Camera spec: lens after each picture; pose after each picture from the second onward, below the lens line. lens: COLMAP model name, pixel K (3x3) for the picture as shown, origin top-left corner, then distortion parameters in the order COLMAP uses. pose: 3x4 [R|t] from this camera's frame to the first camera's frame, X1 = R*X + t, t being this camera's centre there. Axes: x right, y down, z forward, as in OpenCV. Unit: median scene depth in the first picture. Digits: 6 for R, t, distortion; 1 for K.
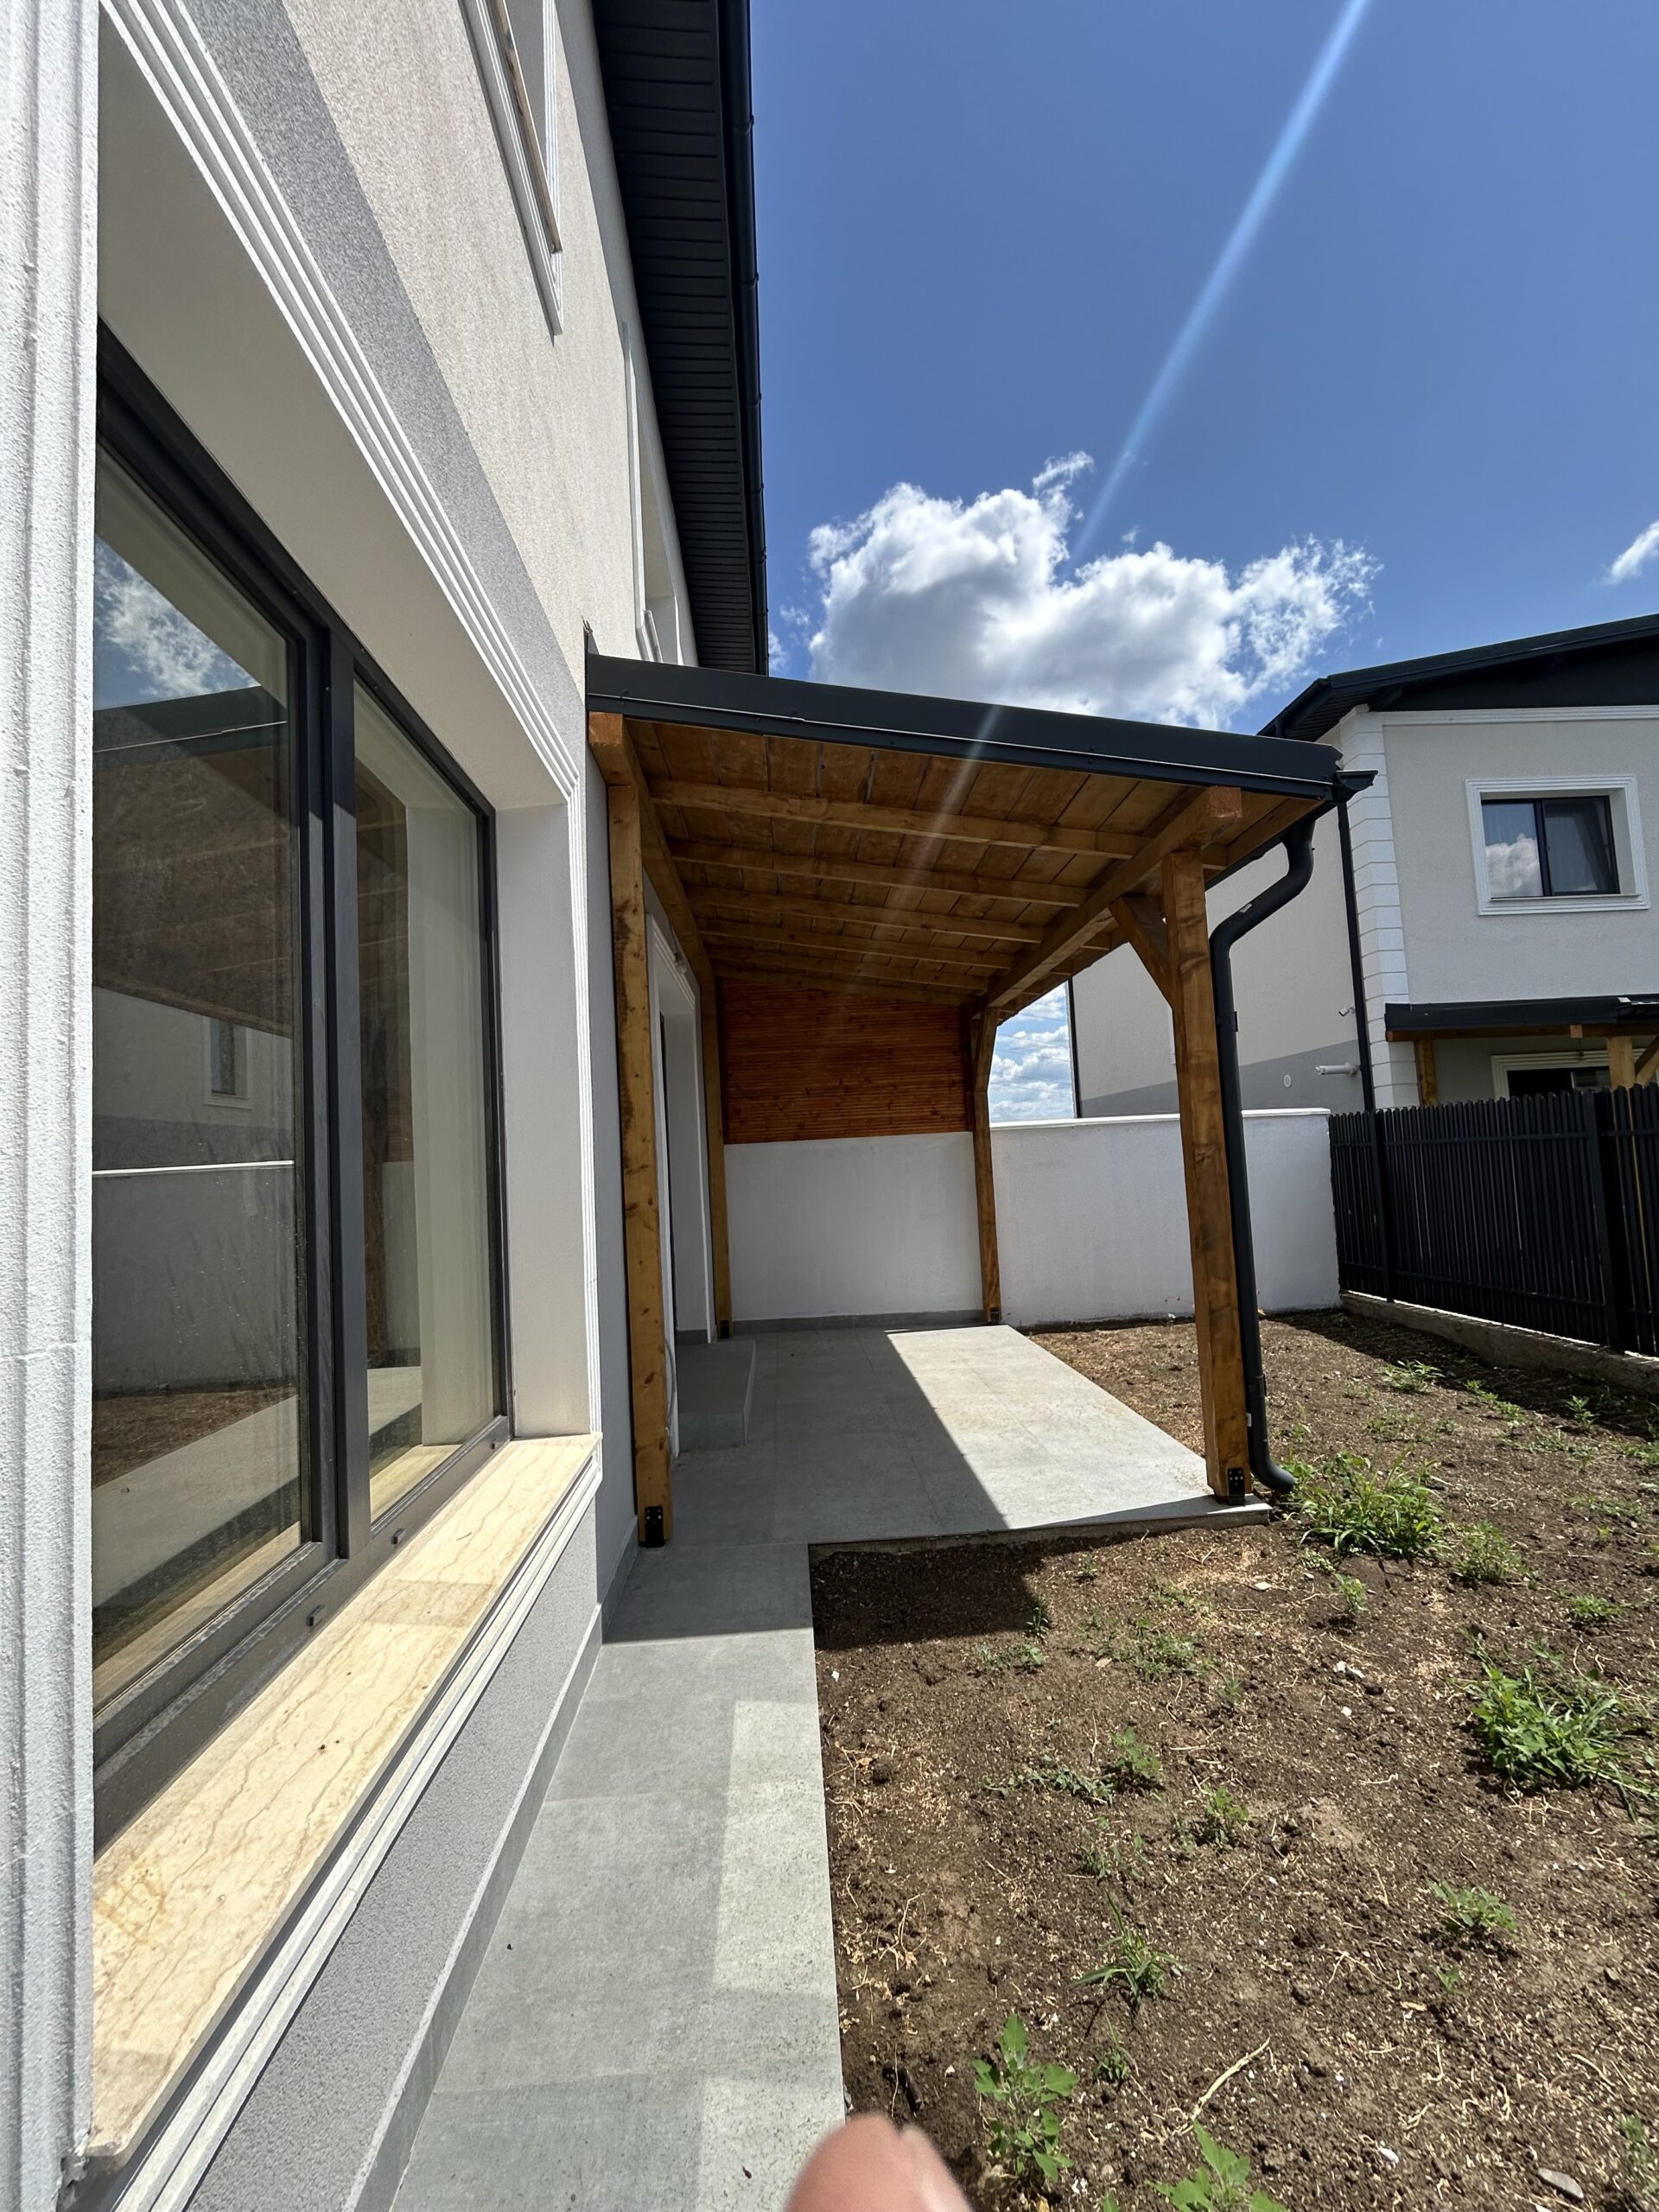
lens RADIAL K [[899.6, 0, 833.2], [0, 899.6, 1108.0], [0, 0, 1]] dist [-0.003785, 0.001746]
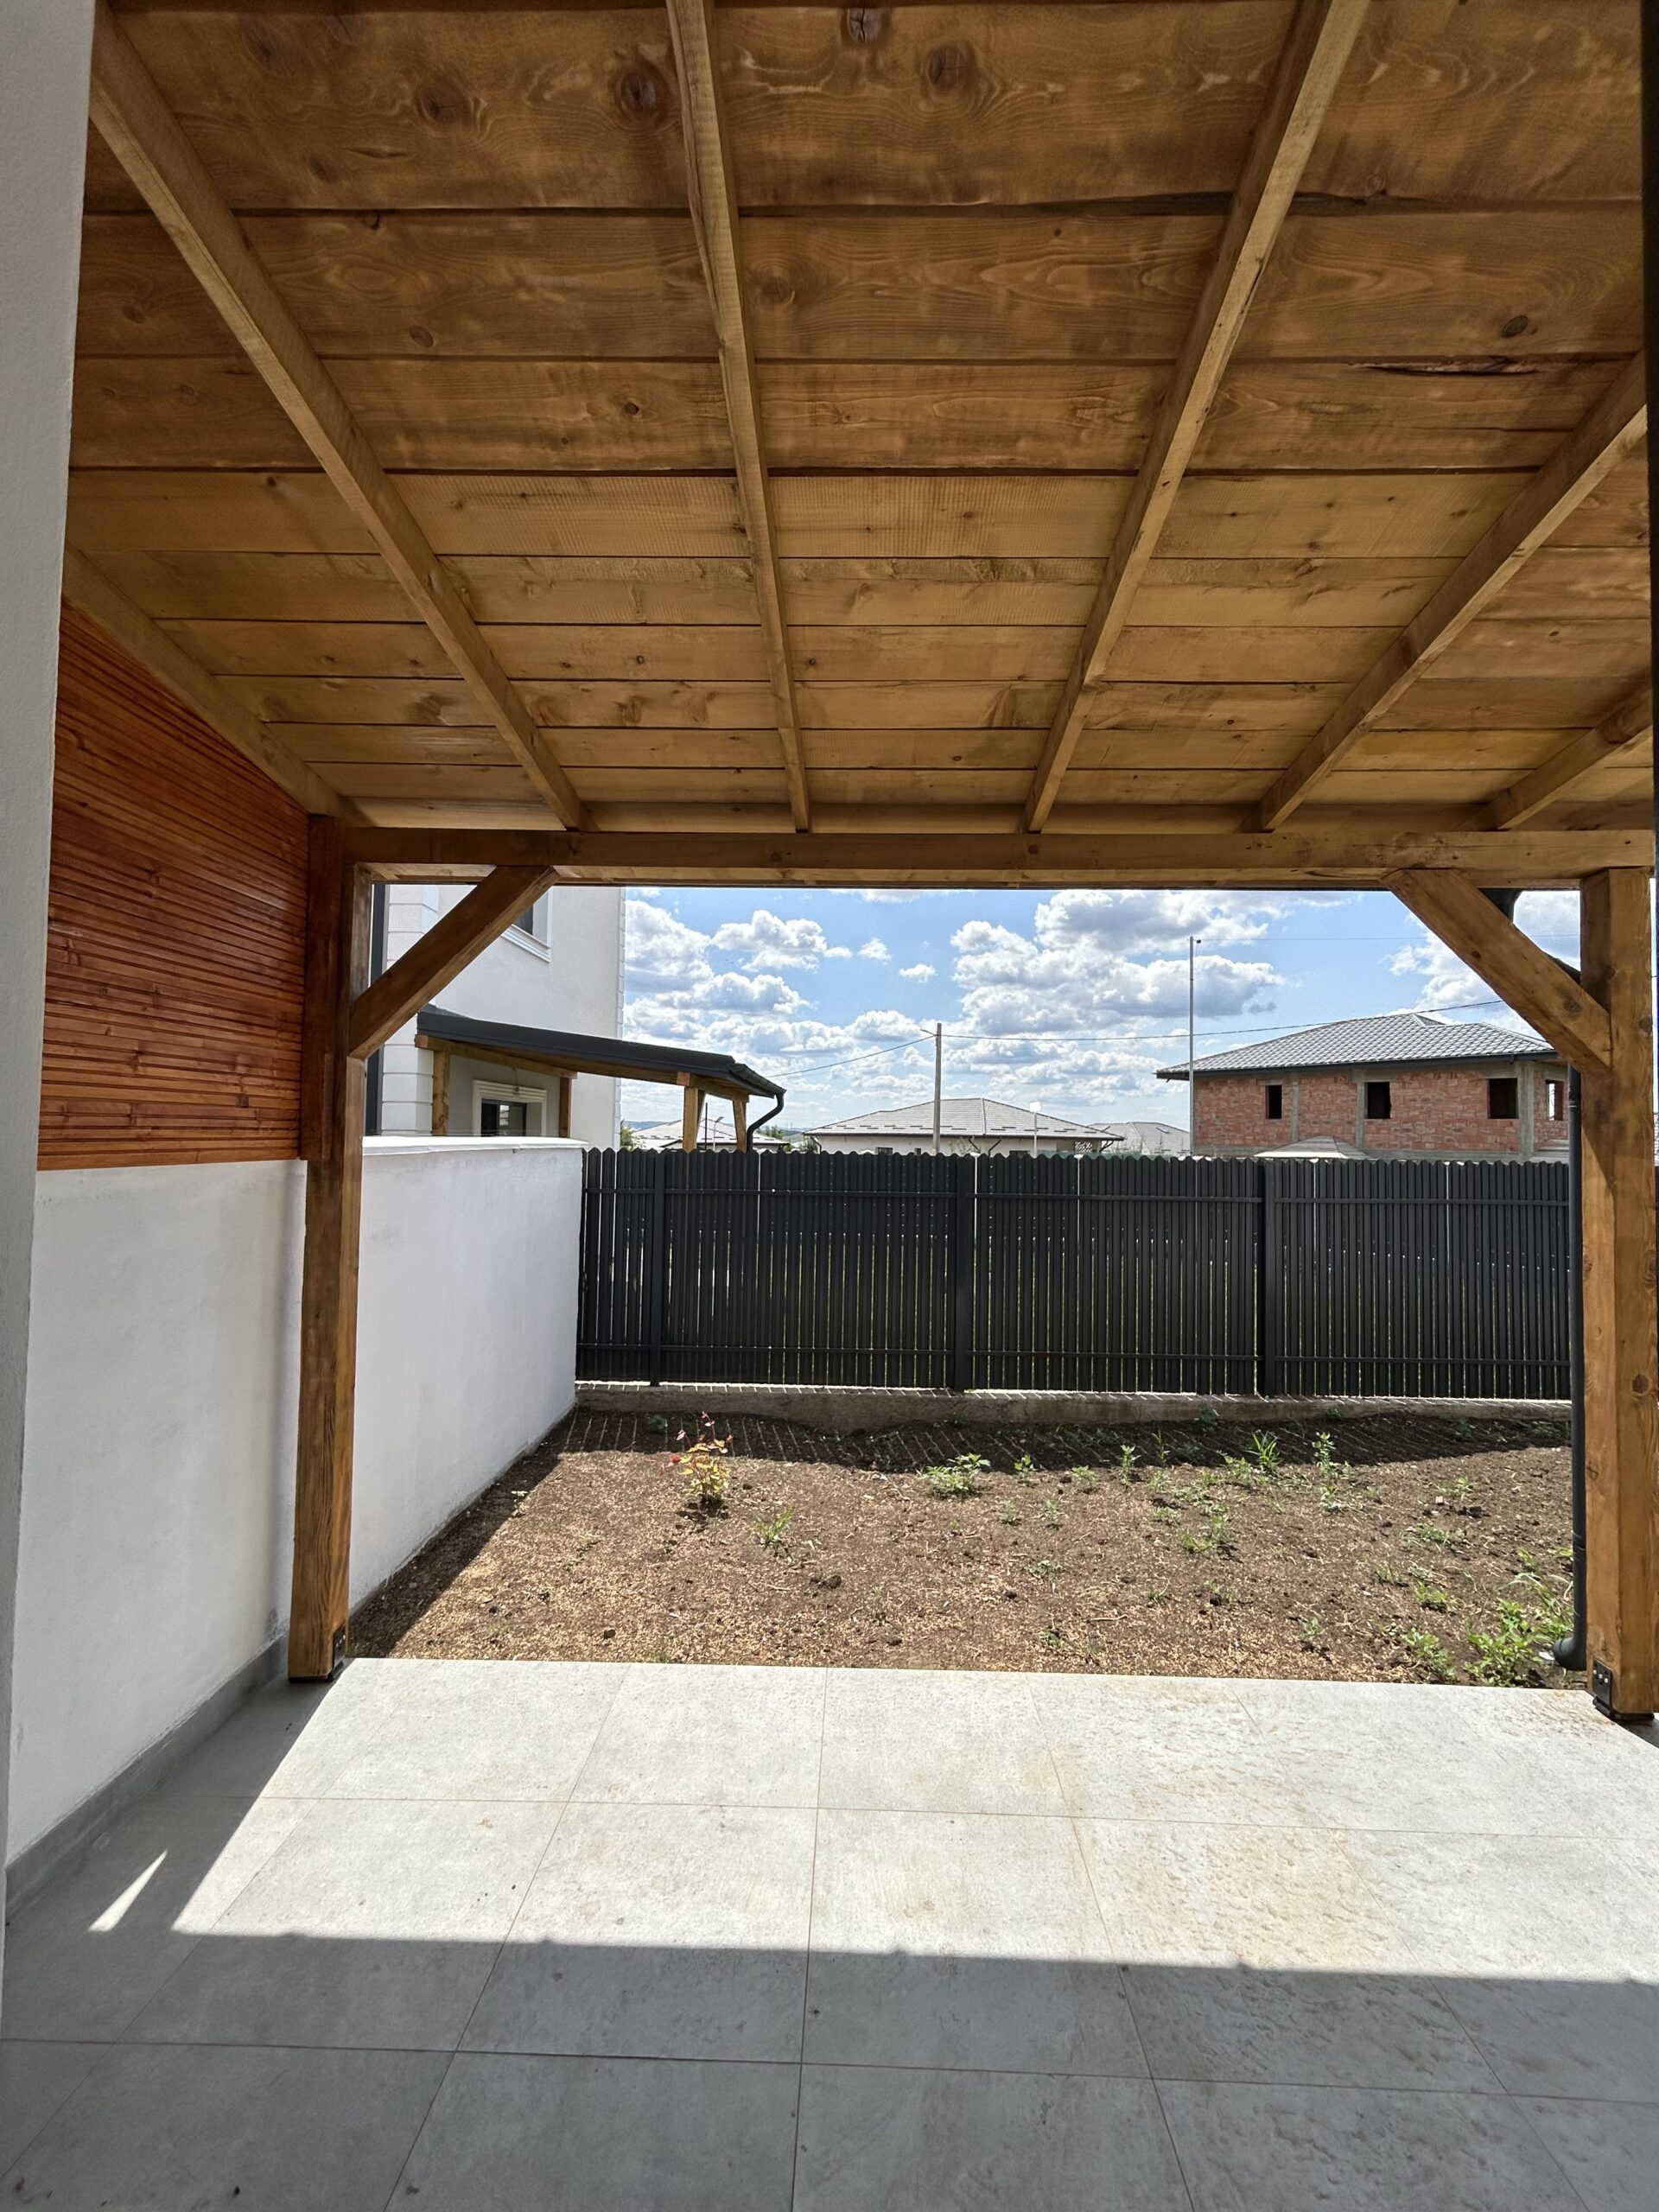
lens RADIAL K [[899.6, 0, 835.3], [0, 899.6, 1103.1], [0, 0, 1]] dist [-0.003785, 0.001746]
pose [[0.084392, 0.093181, 0.992066, -0.243296], [-0.081947, 0.992894, -0.086288, 0.020064], [-0.993057, -0.074015, 0.091428, 0.925708]]
